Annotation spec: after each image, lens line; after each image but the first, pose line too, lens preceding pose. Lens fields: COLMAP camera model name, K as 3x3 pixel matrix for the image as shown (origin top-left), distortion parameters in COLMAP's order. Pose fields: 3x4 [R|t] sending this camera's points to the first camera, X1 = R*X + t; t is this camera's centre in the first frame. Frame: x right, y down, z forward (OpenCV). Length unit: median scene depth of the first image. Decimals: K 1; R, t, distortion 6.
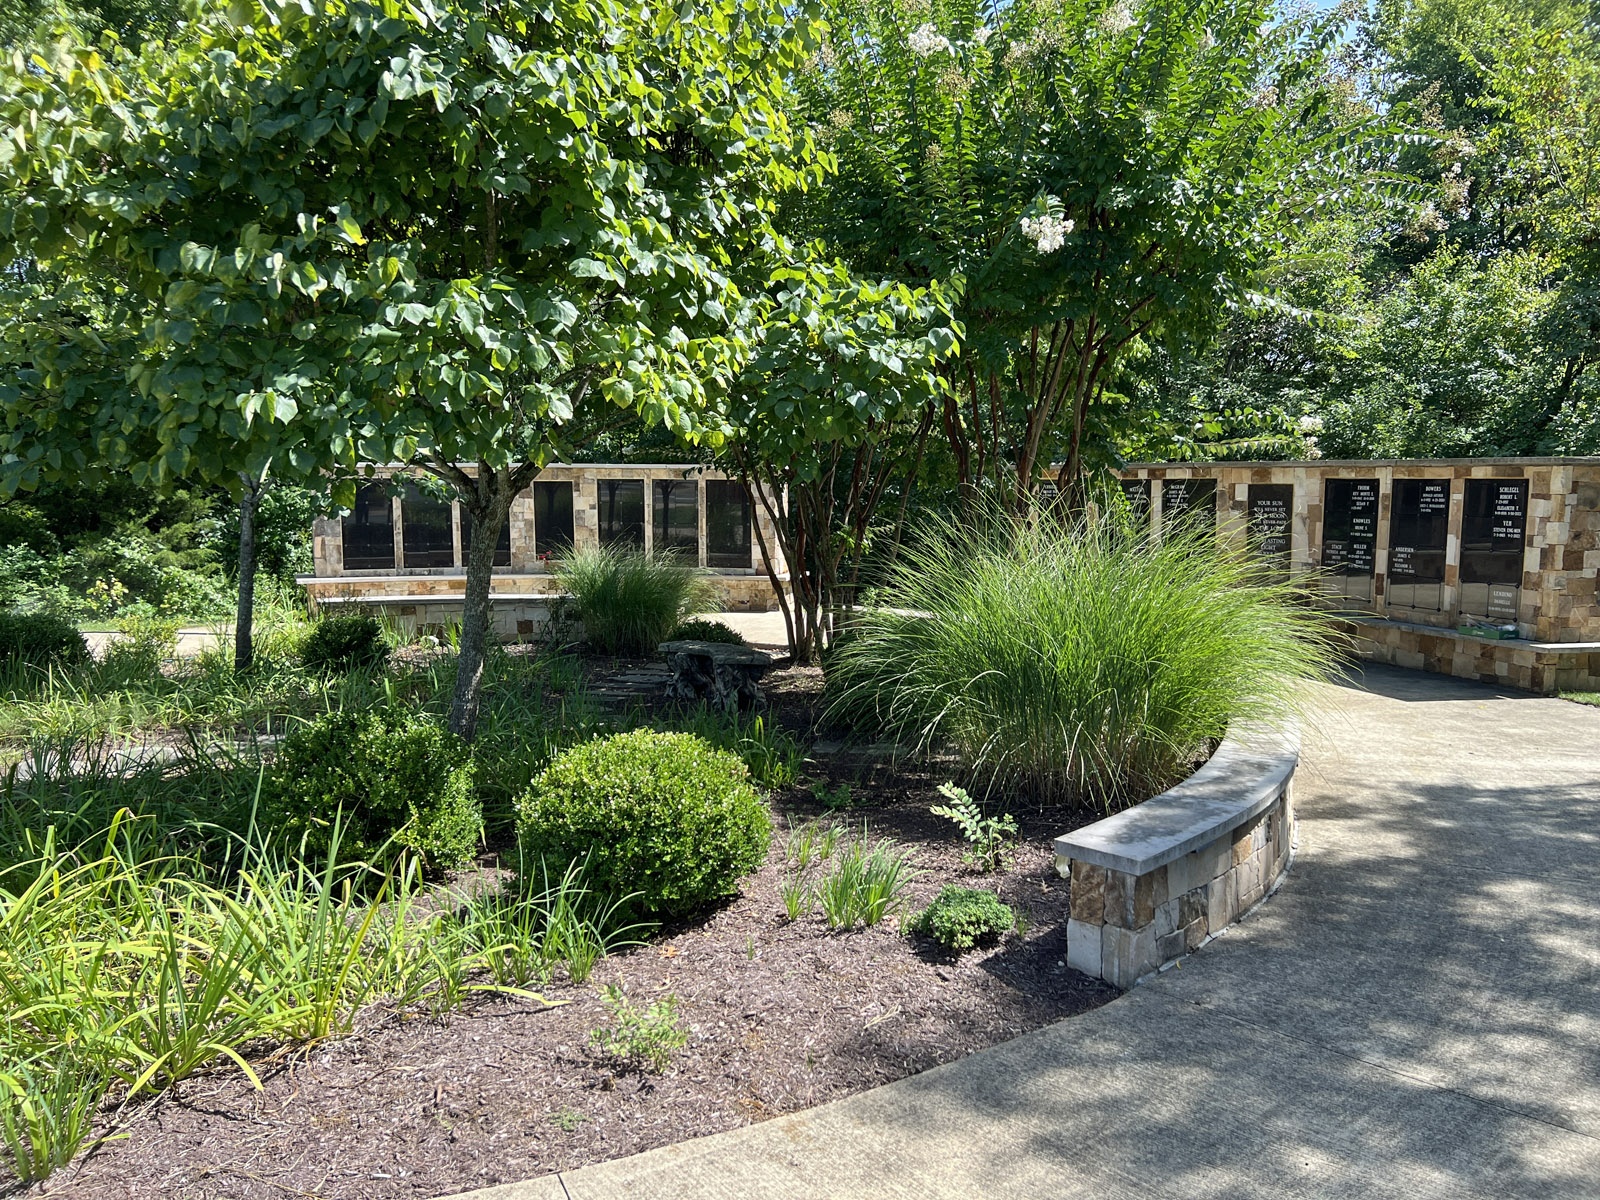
lens RADIAL K [[1194.9, 0, 800.0], [0, 1194.9, 600.0], [0, 0, 1]] dist [-0.000216, -0.001001]
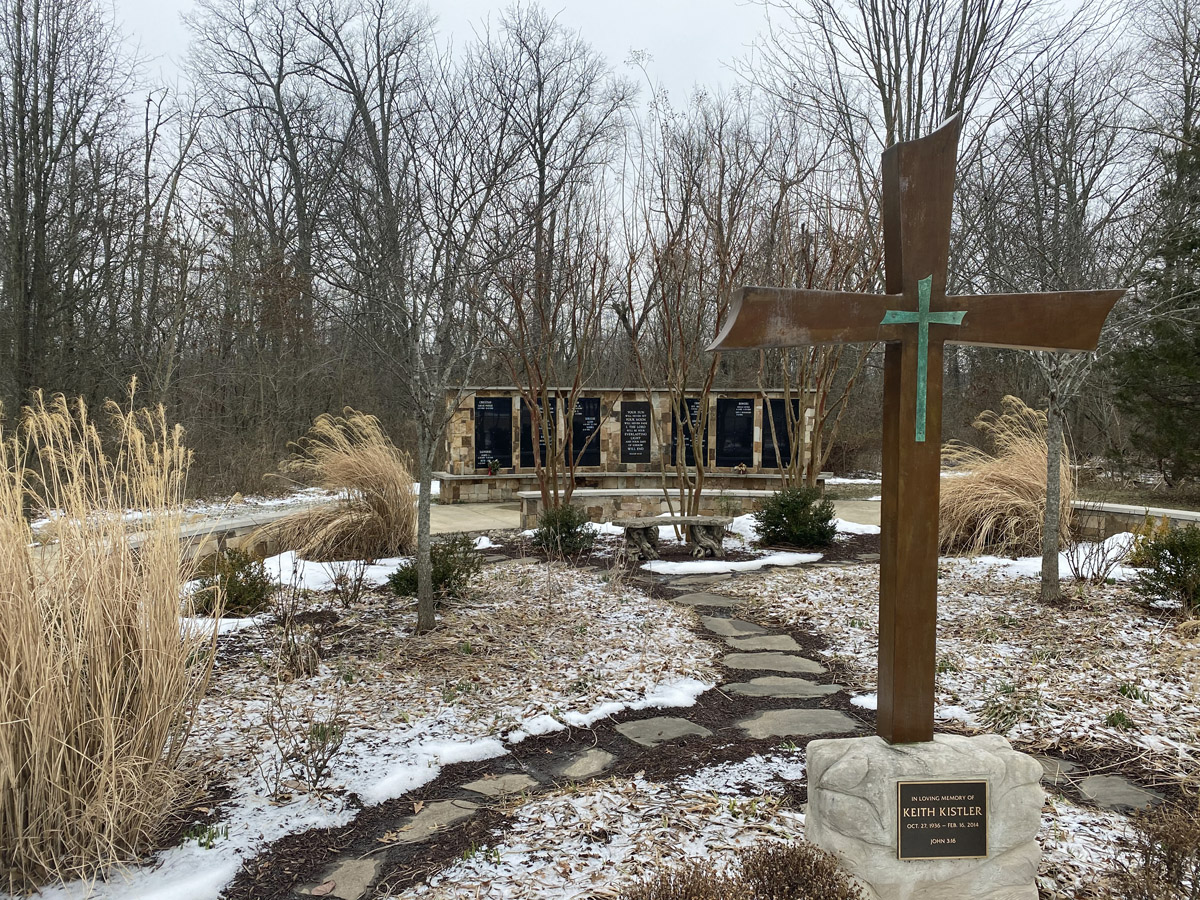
lens RADIAL K [[905.3, 0, 600.0], [0, 905.3, 450.0], [0, 0, 1]] dist [0.045124, -0.003004]
pose [[0.486983, -0.042791, 0.872362, -0.817366], [0.082633, 0.996576, 0.002755, -0.037641], [-0.869493, 0.070744, 0.488852, 0.448209]]
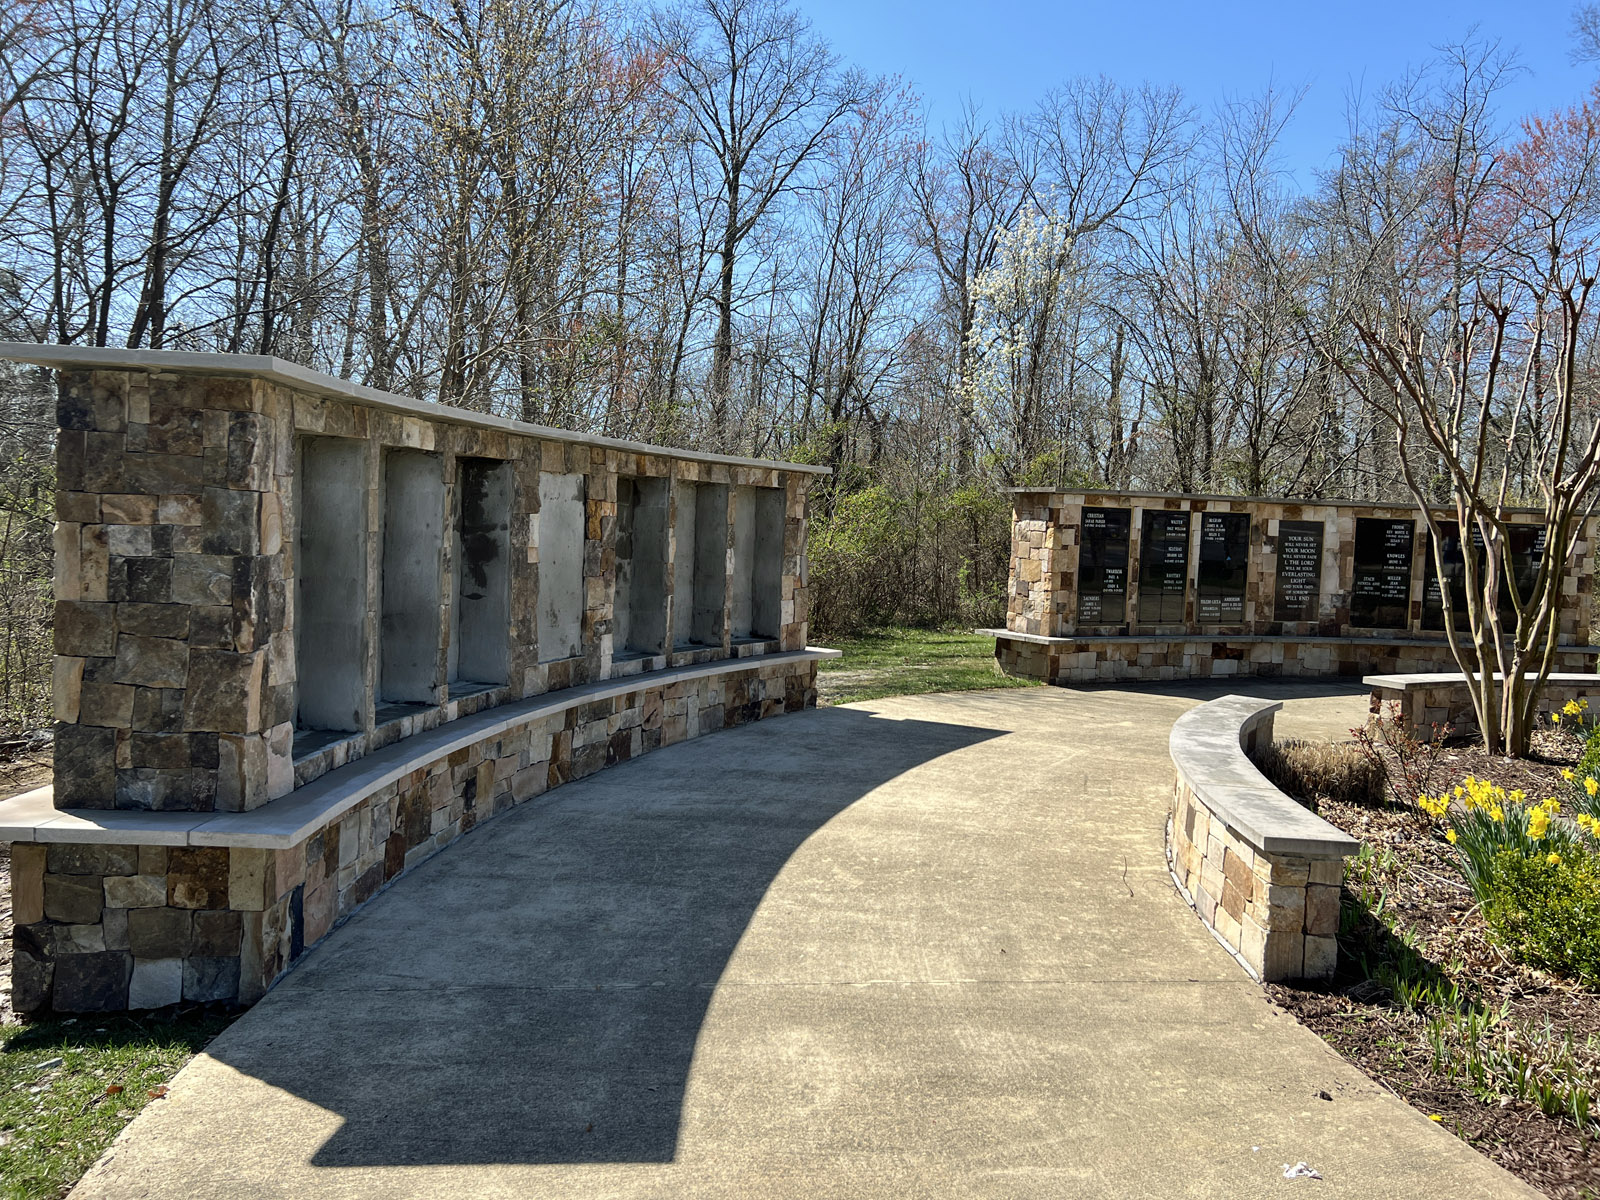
lens RADIAL K [[1194.9, 0, 800.0], [0, 1194.9, 600.0], [0, 0, 1]] dist [-0.000216, -0.001001]
pose [[0.387703, -0.048706, 0.920497, -0.804724], [0.056002, 0.998003, 0.029220, -0.088825], [-0.920082, 0.040221, 0.389656, 1.072797]]
